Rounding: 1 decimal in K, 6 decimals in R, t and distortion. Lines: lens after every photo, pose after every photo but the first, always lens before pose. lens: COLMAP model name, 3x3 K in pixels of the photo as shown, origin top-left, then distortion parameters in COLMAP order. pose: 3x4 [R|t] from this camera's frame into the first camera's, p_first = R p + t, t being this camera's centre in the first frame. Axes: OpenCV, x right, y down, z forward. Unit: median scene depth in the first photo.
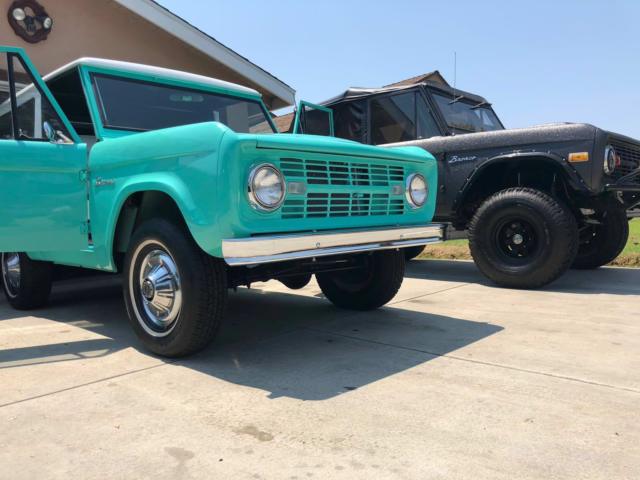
lens RADIAL K [[519.9, 0, 319.8], [0, 519.9, 232.6], [0, 0, 1]] dist [0.008926, -0.001673]
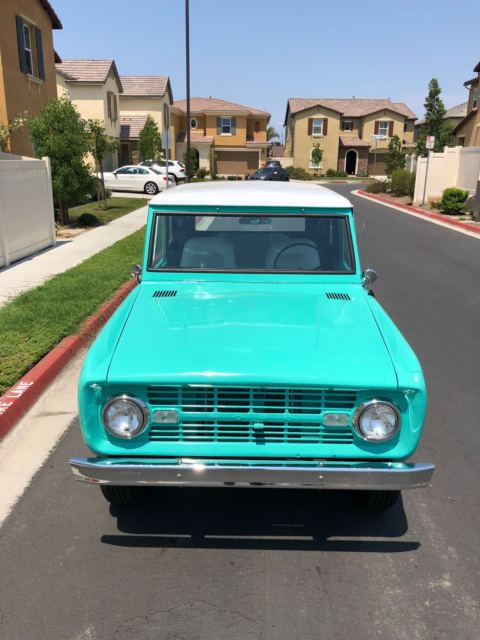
lens RADIAL K [[522.5, 0, 243.5], [0, 522.5, 313.6], [0, 0, 1]] dist [0.009270, -0.001286]
pose [[0.684022, 0.238895, -0.689234, 0.604949], [-0.062687, 0.960608, 0.270743, -0.477868], [0.726763, -0.141988, 0.672052, 0.396257]]
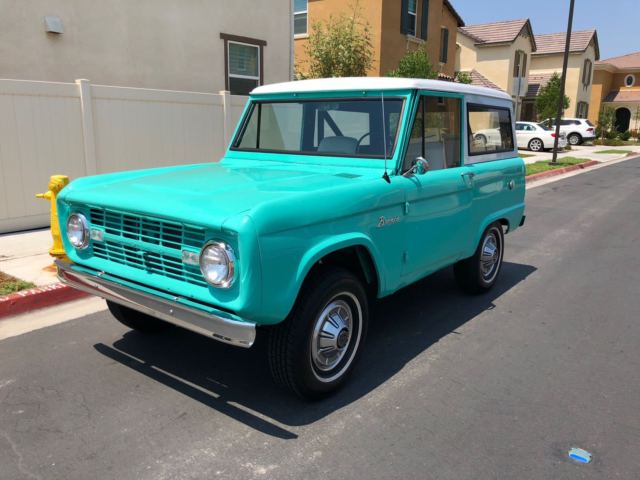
lens RADIAL K [[526.3, 0, 320.0], [0, 526.3, 240.0], [0, 0, 1]] dist [0.007227, 0.003275]
pose [[0.109784, 0.239701, -0.964620, 1.016374], [-0.054748, 0.970471, 0.234924, -0.331679], [0.992447, 0.027020, 0.119665, 1.171063]]
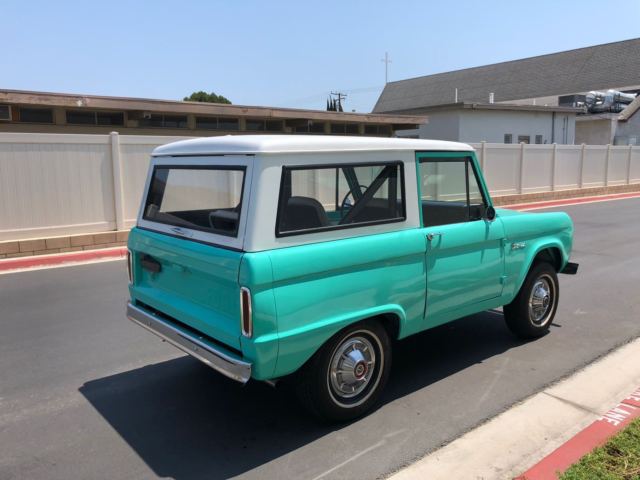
lens RADIAL K [[522.5, 0, 320.0], [0, 522.5, 240.0], [0, 0, 1]] dist [0.009270, -0.001286]
pose [[0.103689, -0.116787, 0.987729, -1.983183], [0.054214, 0.992270, 0.111632, -0.316257], [-0.993131, 0.041973, 0.109219, 1.415401]]
